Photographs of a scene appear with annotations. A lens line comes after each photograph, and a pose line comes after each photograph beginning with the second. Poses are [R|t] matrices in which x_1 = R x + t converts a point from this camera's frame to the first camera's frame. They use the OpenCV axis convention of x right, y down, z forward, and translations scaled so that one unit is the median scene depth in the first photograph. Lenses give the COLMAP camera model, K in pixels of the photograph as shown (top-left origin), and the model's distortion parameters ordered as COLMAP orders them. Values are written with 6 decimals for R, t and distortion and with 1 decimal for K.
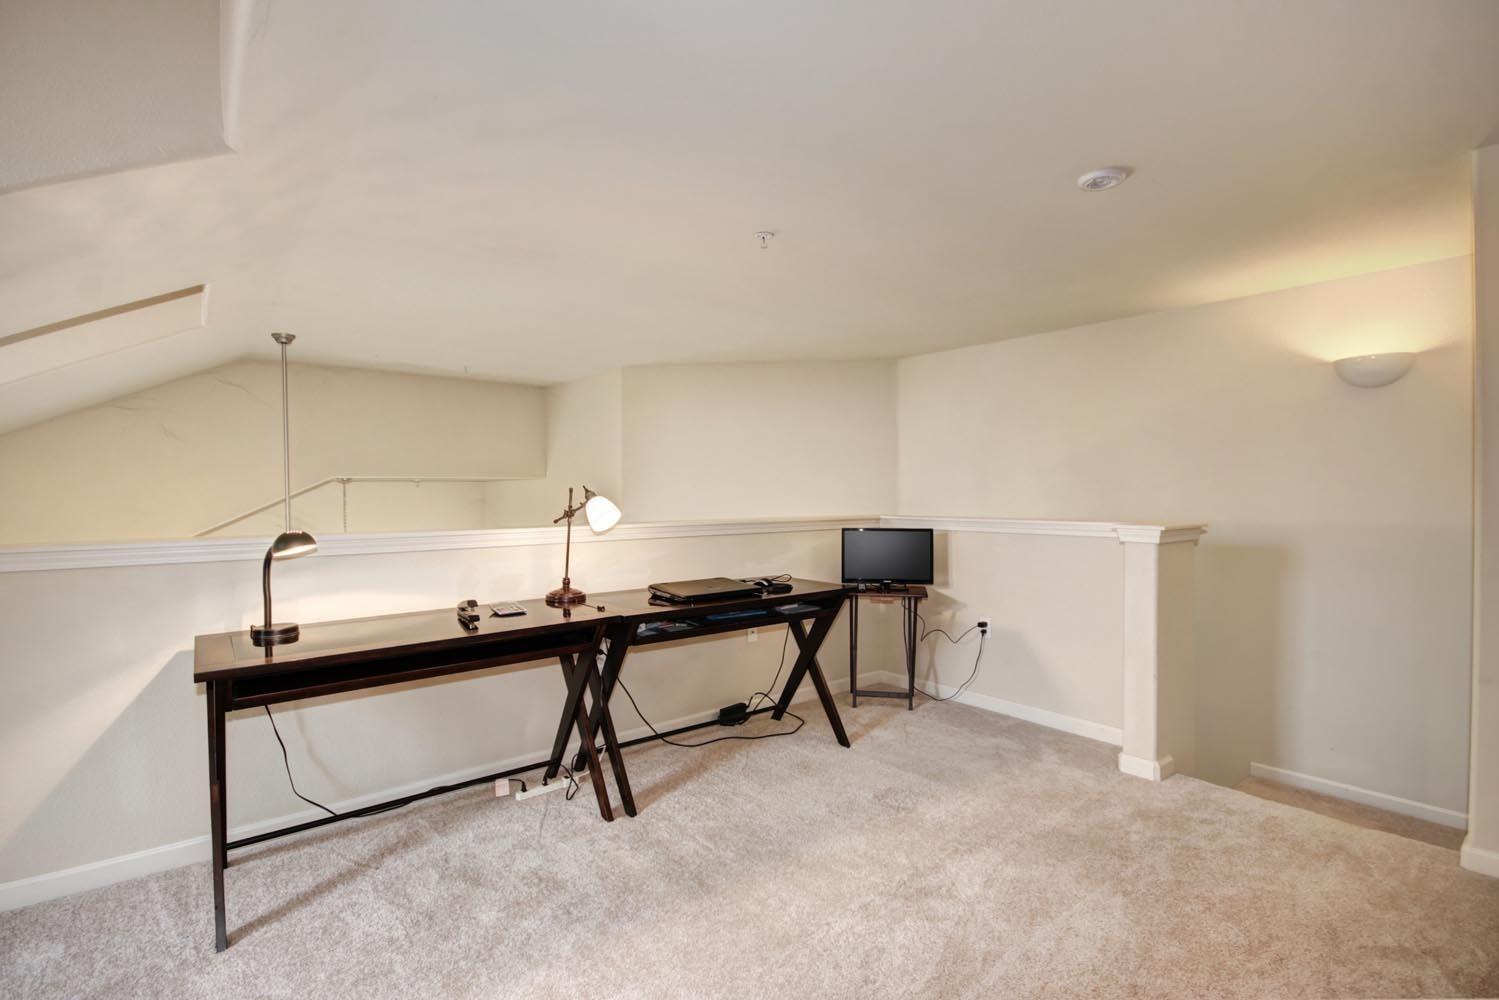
lens RADIAL K [[698.5, 0, 763.3], [0, 698.5, 490.8], [0, 0, 1]] dist [-0.003400, 0.000067]
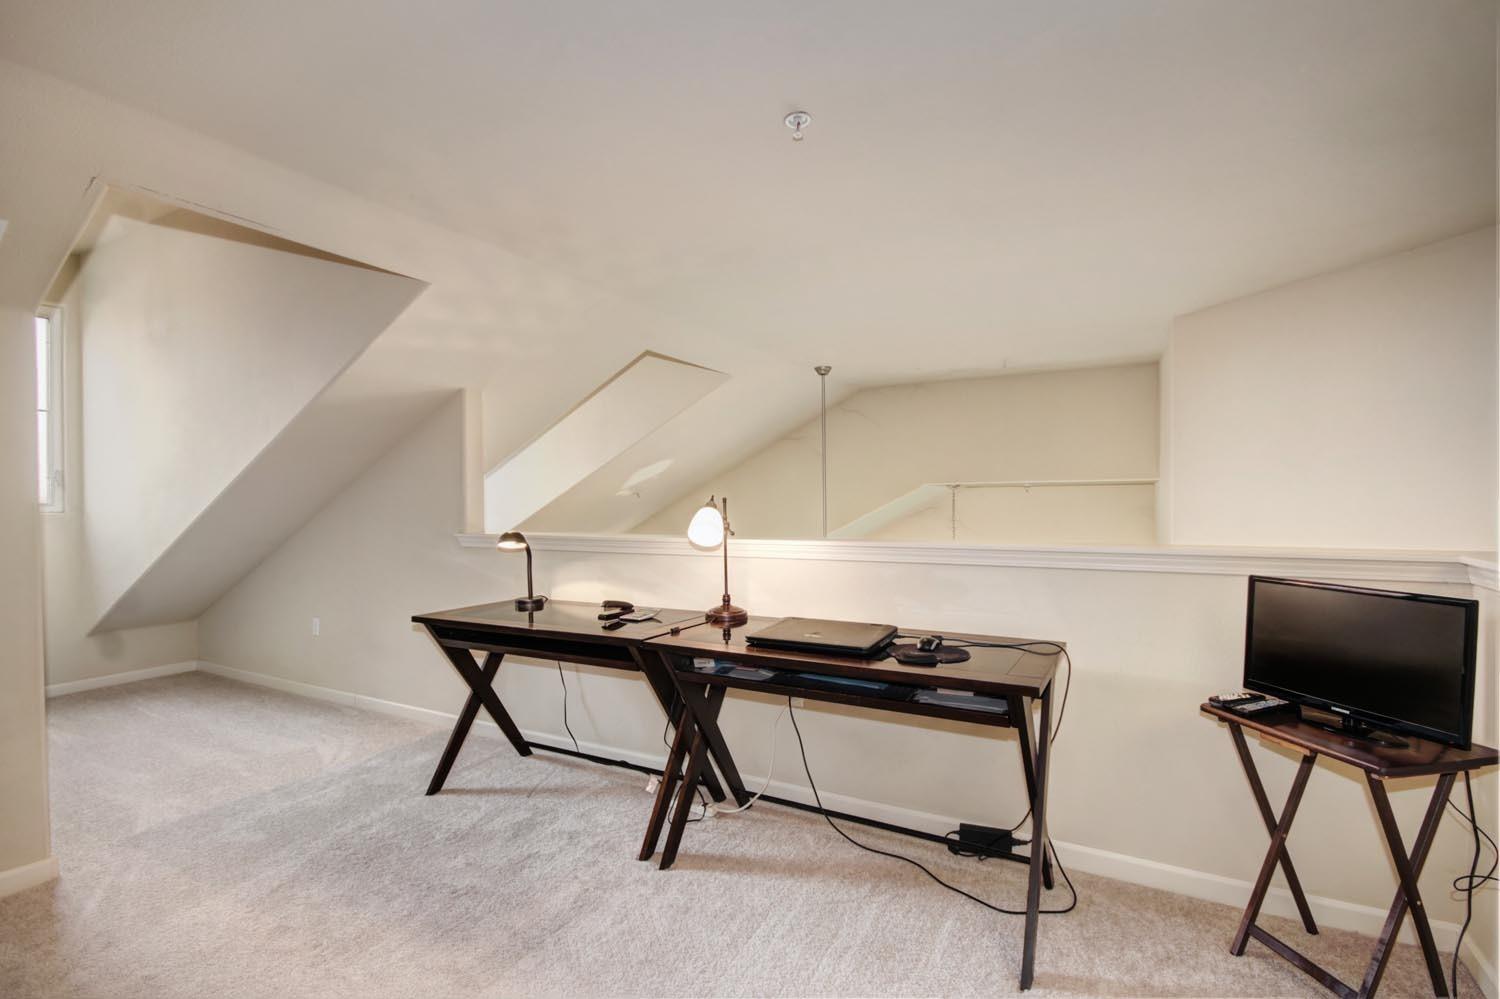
lens RADIAL K [[695.5, 0, 752.2], [0, 695.5, 509.7], [0, 0, 1]] dist [-0.003462, 0.000074]
pose [[0.366994, 0.014692, -0.930107, 0.575476], [0.009123, 0.999770, 0.019393, -0.005626], [0.930179, -0.015602, 0.366776, 0.677505]]
